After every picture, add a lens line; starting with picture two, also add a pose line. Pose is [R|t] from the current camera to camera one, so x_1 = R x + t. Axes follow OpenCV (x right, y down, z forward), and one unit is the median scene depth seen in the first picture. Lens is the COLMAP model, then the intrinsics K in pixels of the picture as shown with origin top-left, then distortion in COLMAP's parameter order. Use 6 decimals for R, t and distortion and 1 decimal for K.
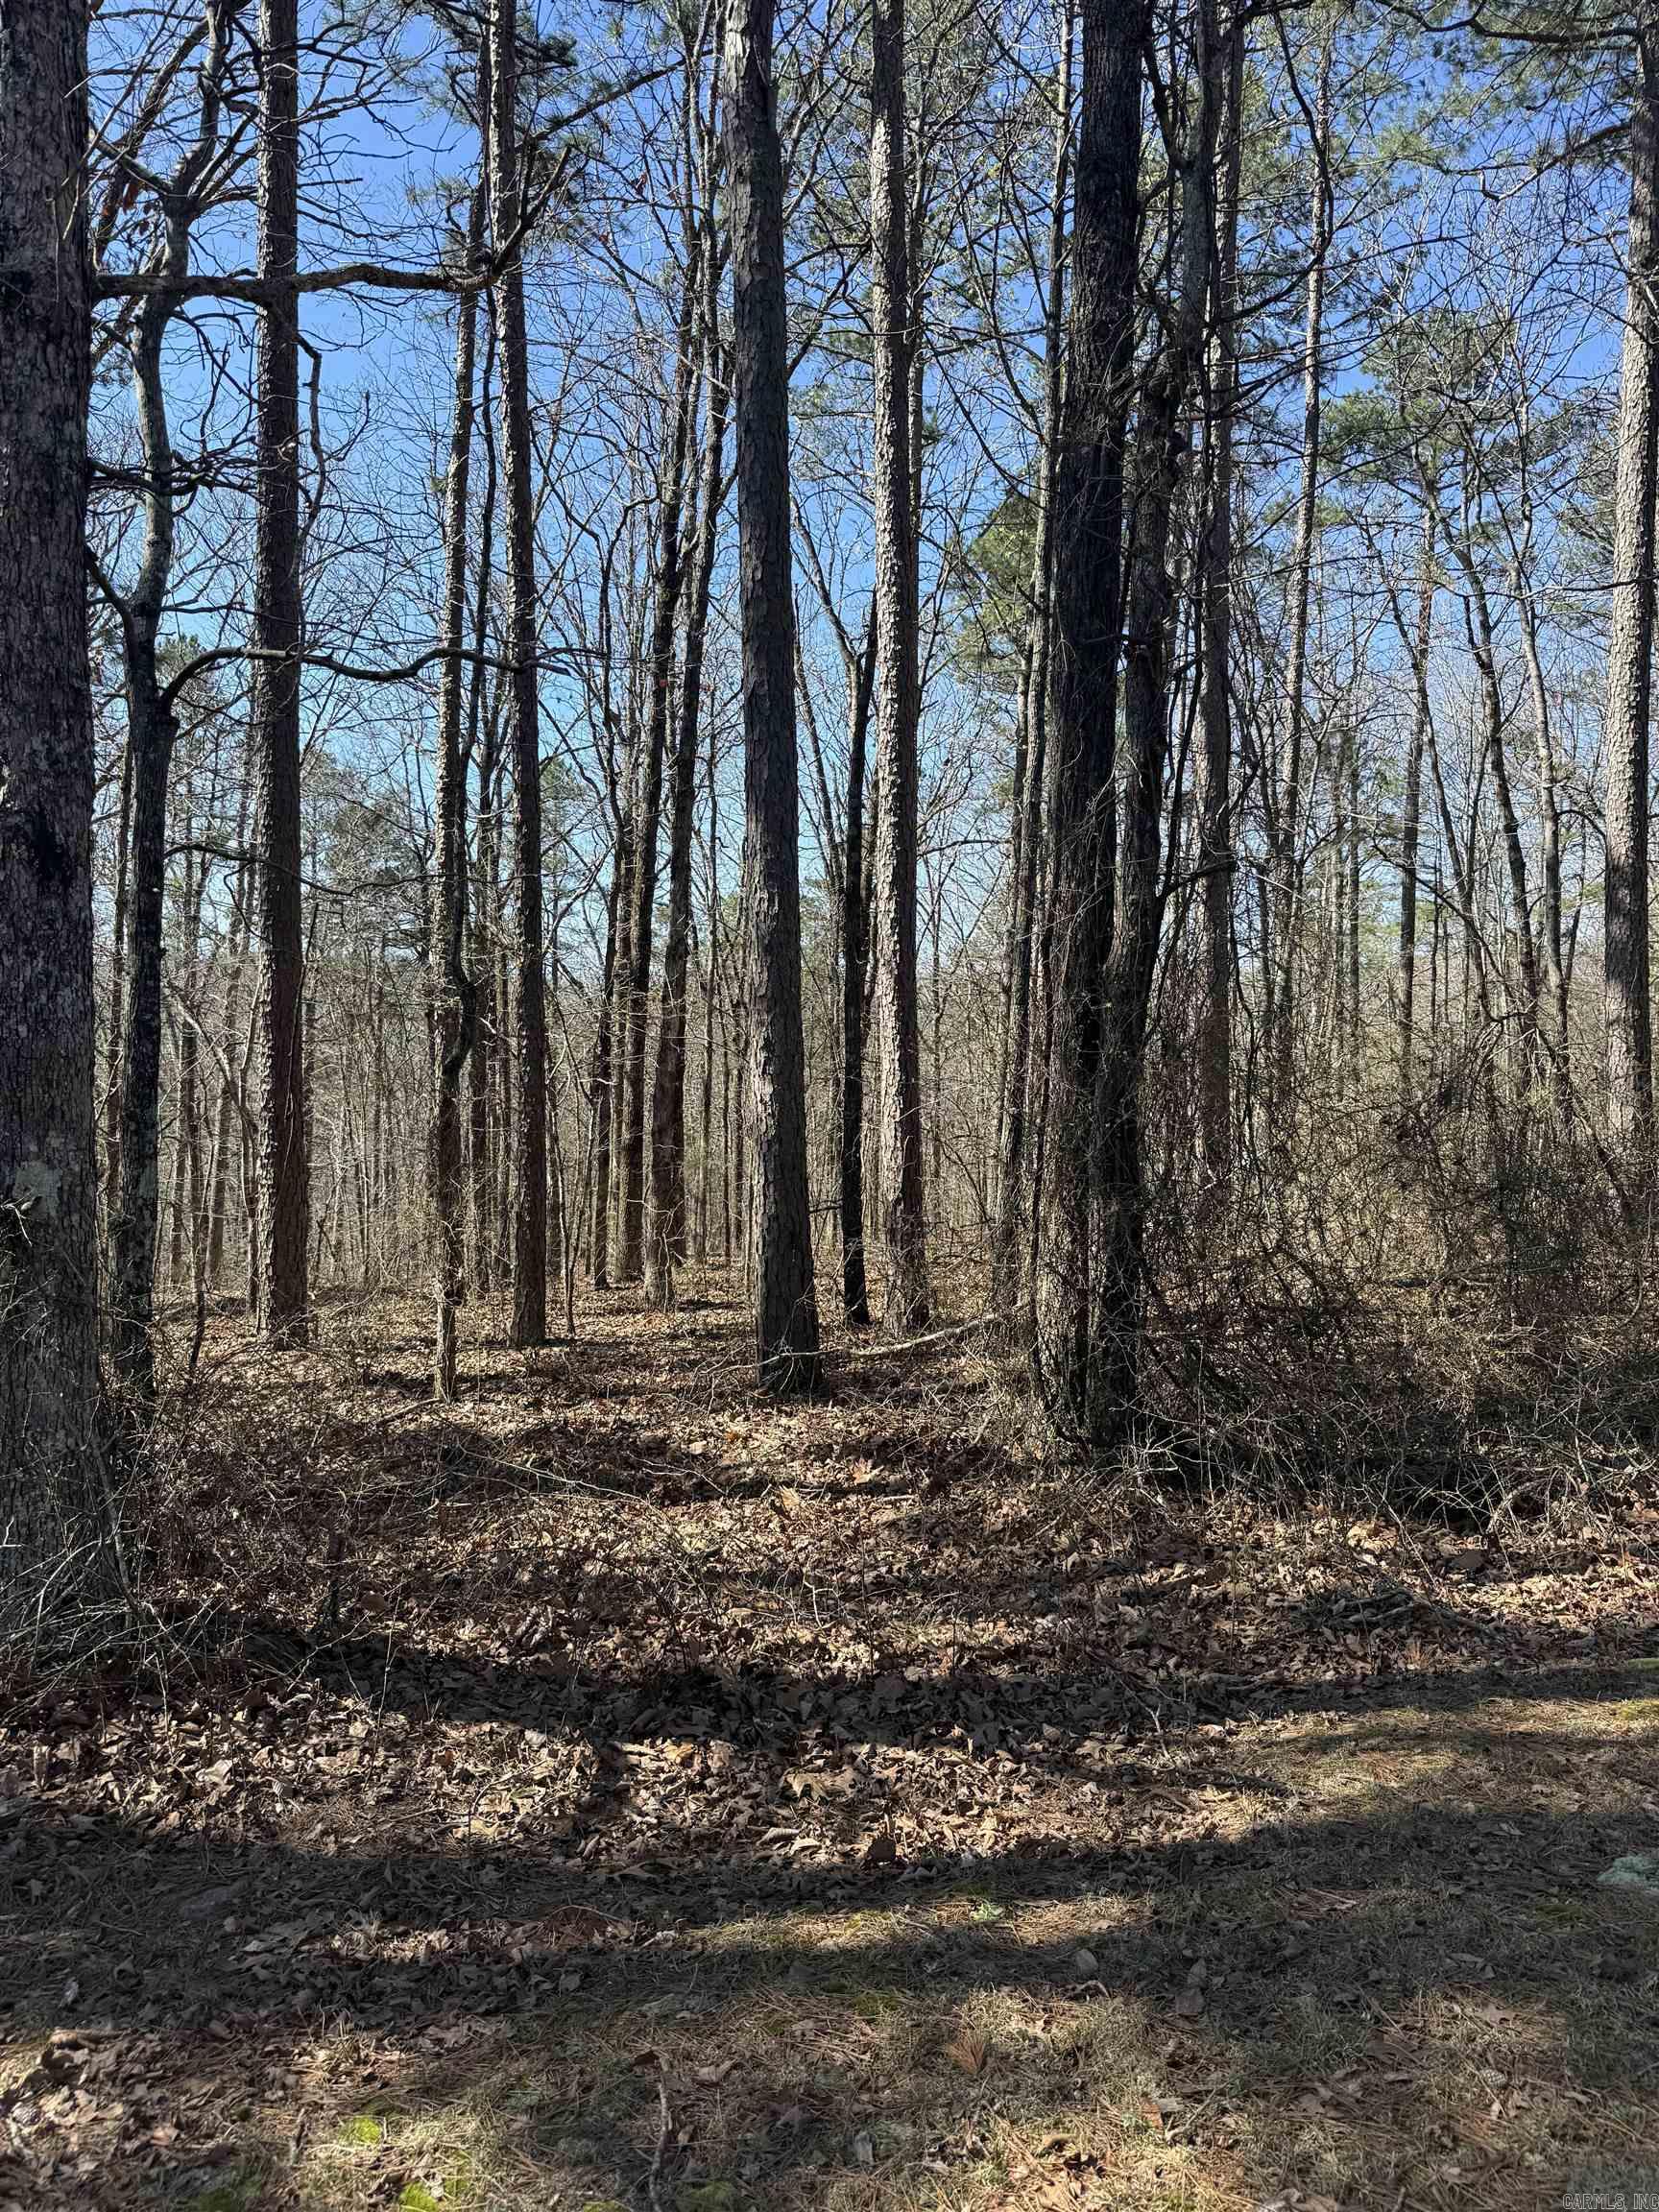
lens RADIAL K [[1573.5, 0, 833.2], [0, 1573.5, 1106.7], [0, 0, 1]] dist [0.021921, -0.029802]
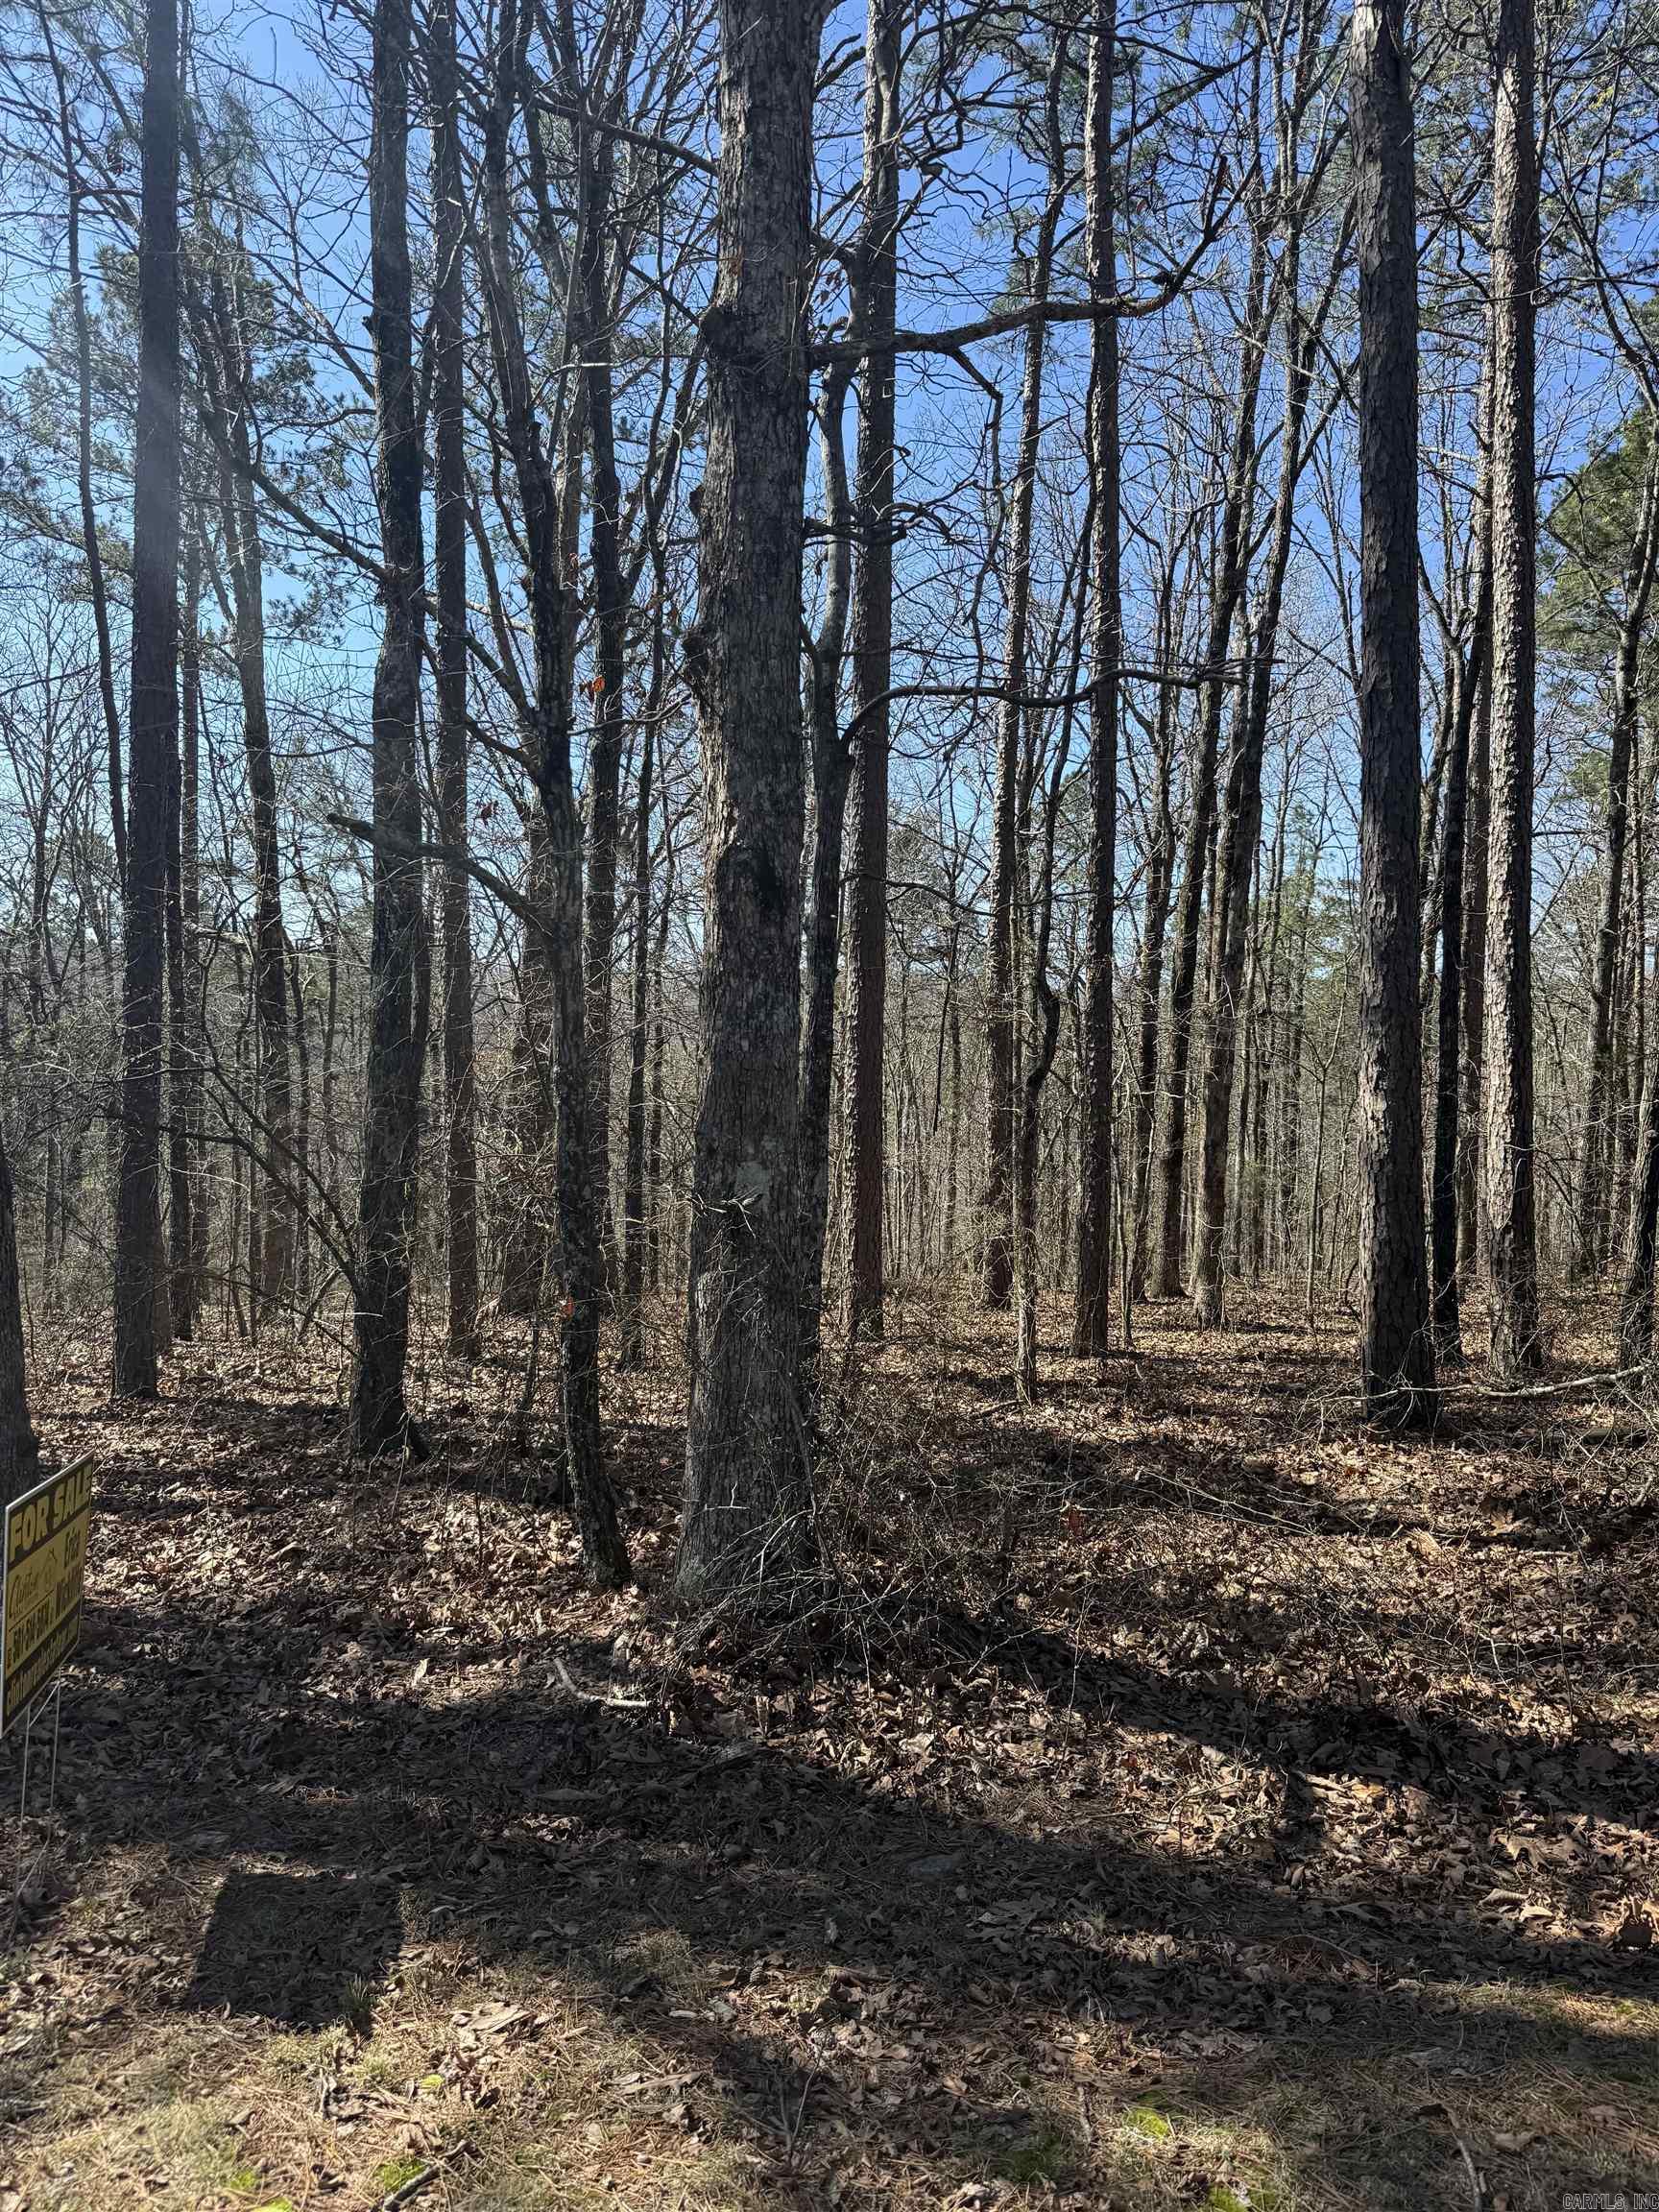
lens RADIAL K [[1573.5, 0, 836.4], [0, 1573.5, 1115.0], [0, 0, 1]] dist [0.021921, -0.029802]
pose [[0.947102, 0.017341, -0.320465, -0.106419], [-0.017943, 0.999838, 0.001076, -0.001047], [0.320432, 0.004731, 0.947260, -0.023193]]
